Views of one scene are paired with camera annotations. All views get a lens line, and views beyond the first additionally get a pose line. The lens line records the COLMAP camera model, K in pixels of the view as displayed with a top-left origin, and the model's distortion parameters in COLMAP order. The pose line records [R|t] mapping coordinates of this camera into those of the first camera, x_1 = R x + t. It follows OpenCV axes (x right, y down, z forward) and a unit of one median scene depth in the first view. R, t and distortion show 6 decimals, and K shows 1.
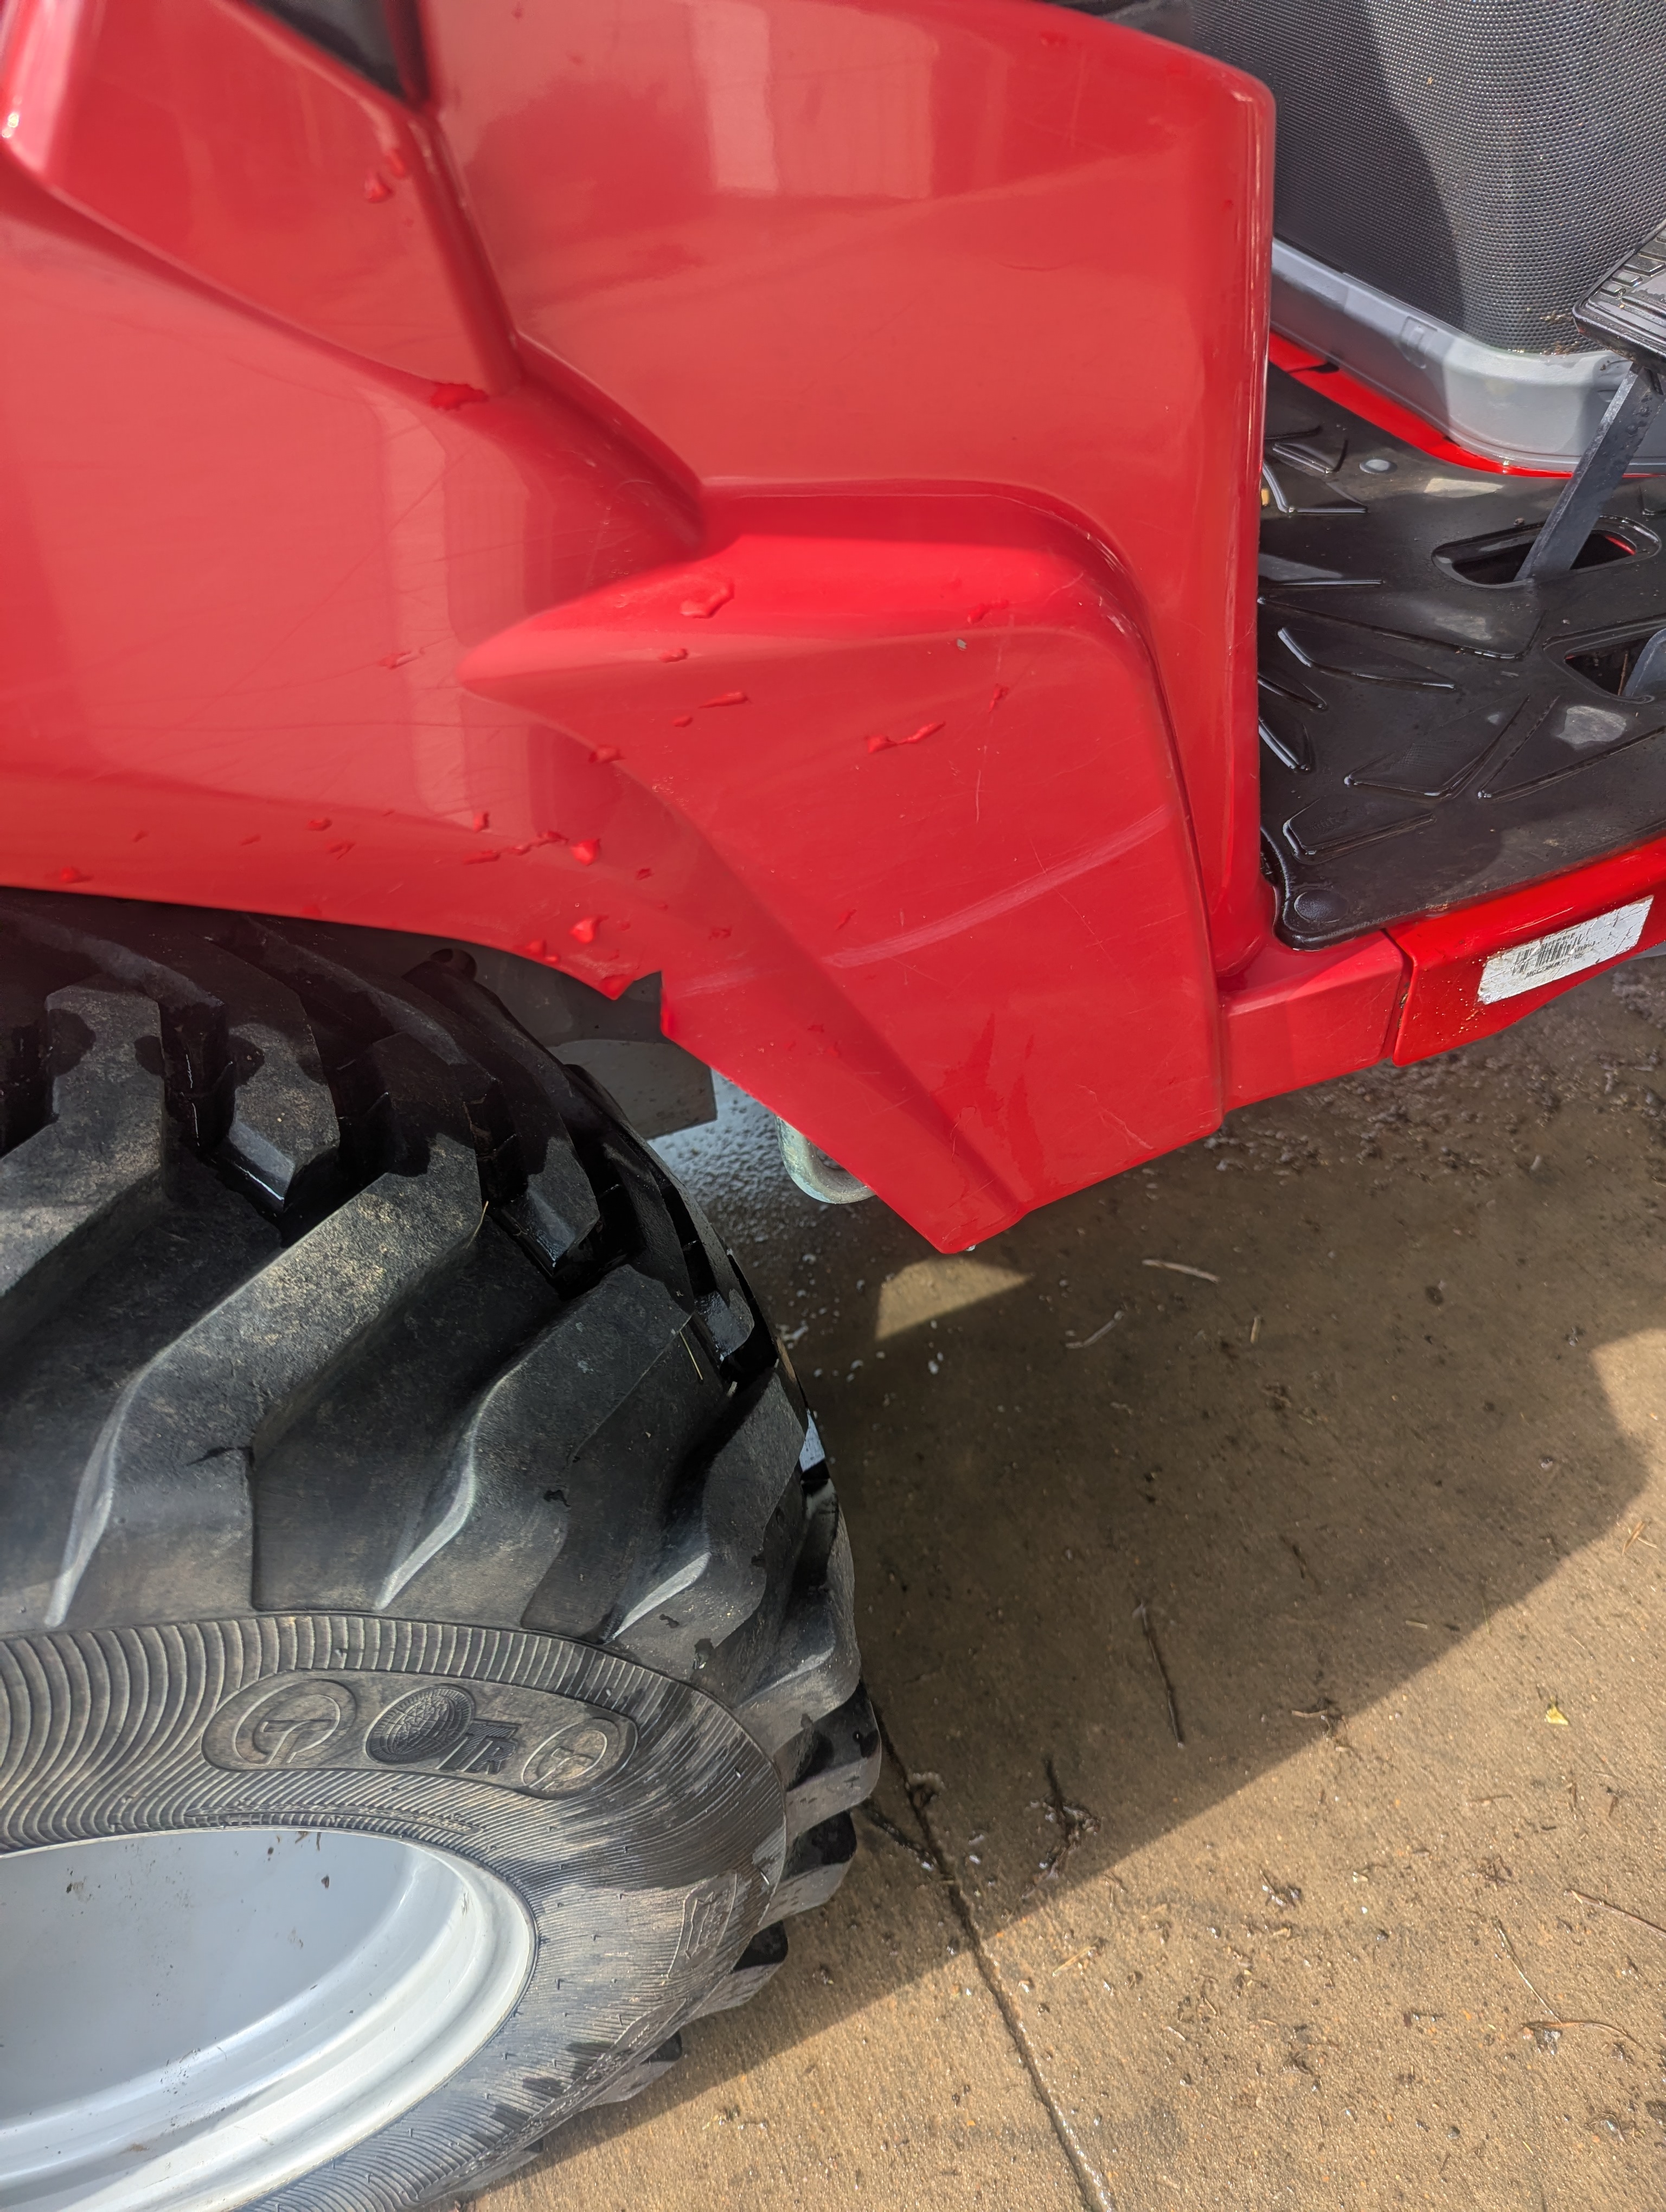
lens RADIAL K [[1536.1, 0, 828.5], [0, 1536.1, 1109.1], [0, 0, 1]] dist [0.026121, -0.023090]
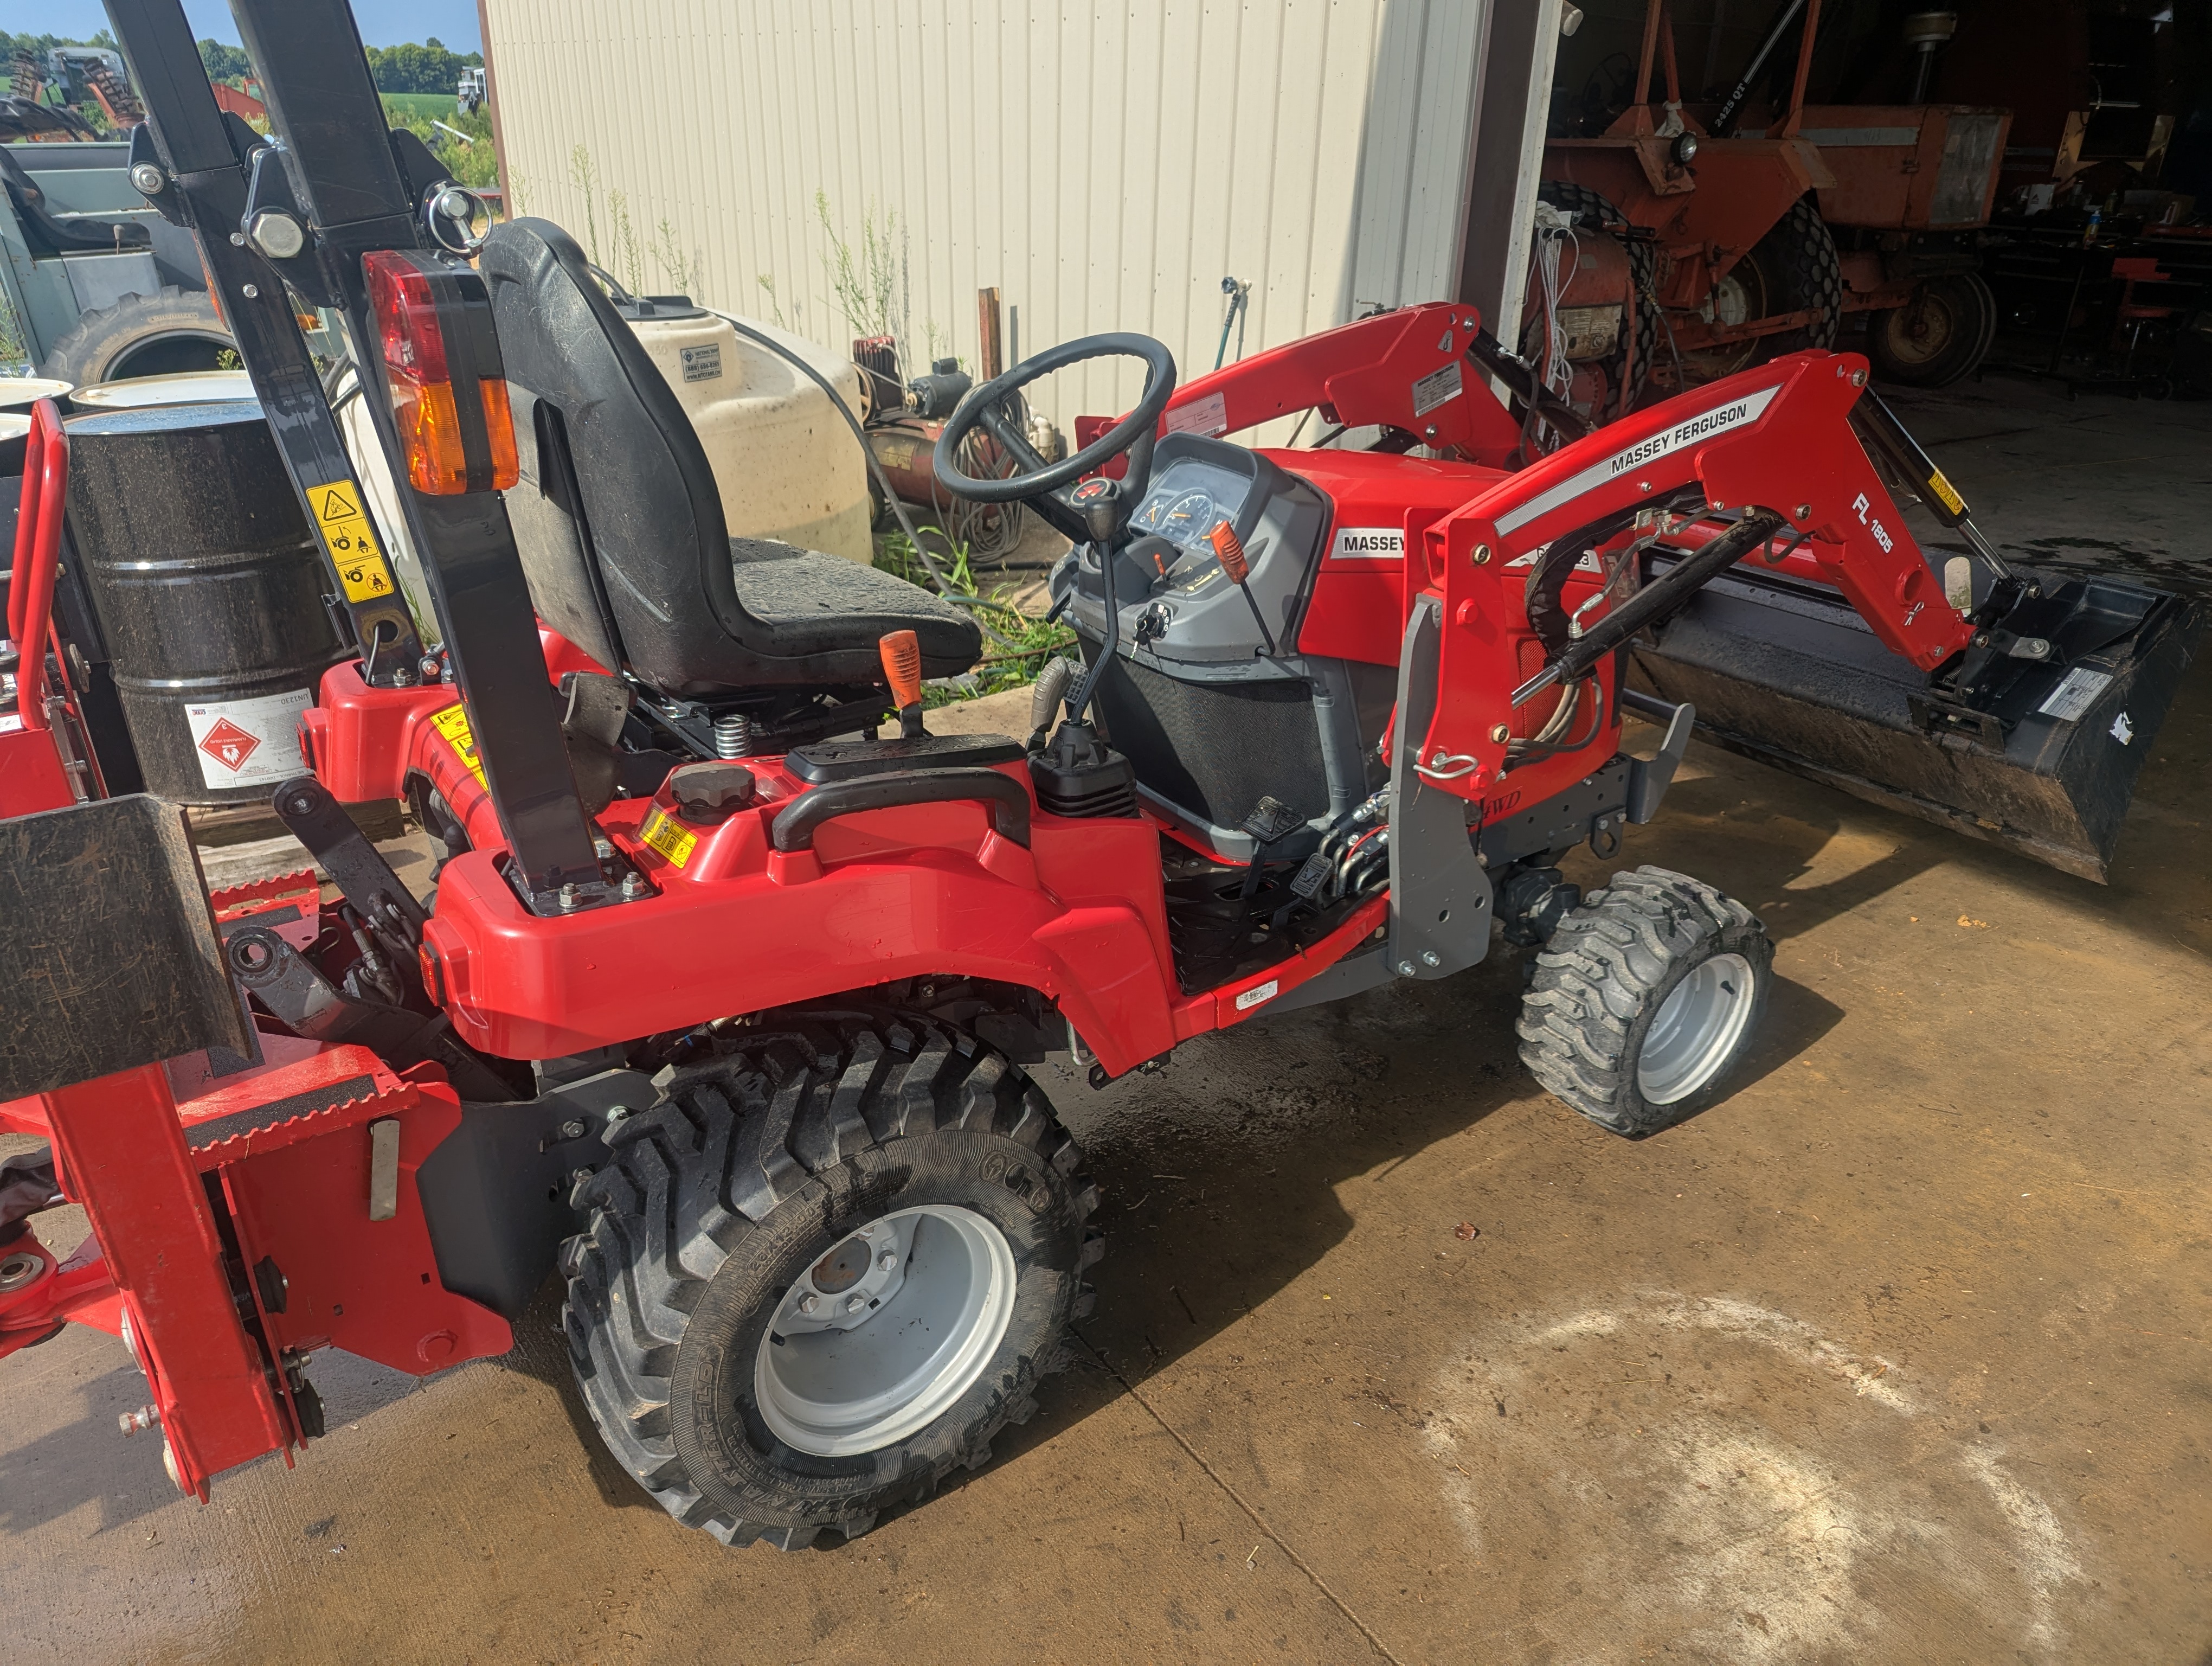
lens RADIAL K [[1536.1, 0, 1108.1], [0, 1536.1, 824.7], [0, 0, 1]] dist [0.026121, -0.023090]
pose [[0.971444, -0.044582, 0.233043, -0.543558], [0.123166, 0.934242, -0.334697, 0.535042], [-0.202797, 0.353842, 0.913055, -1.856870]]
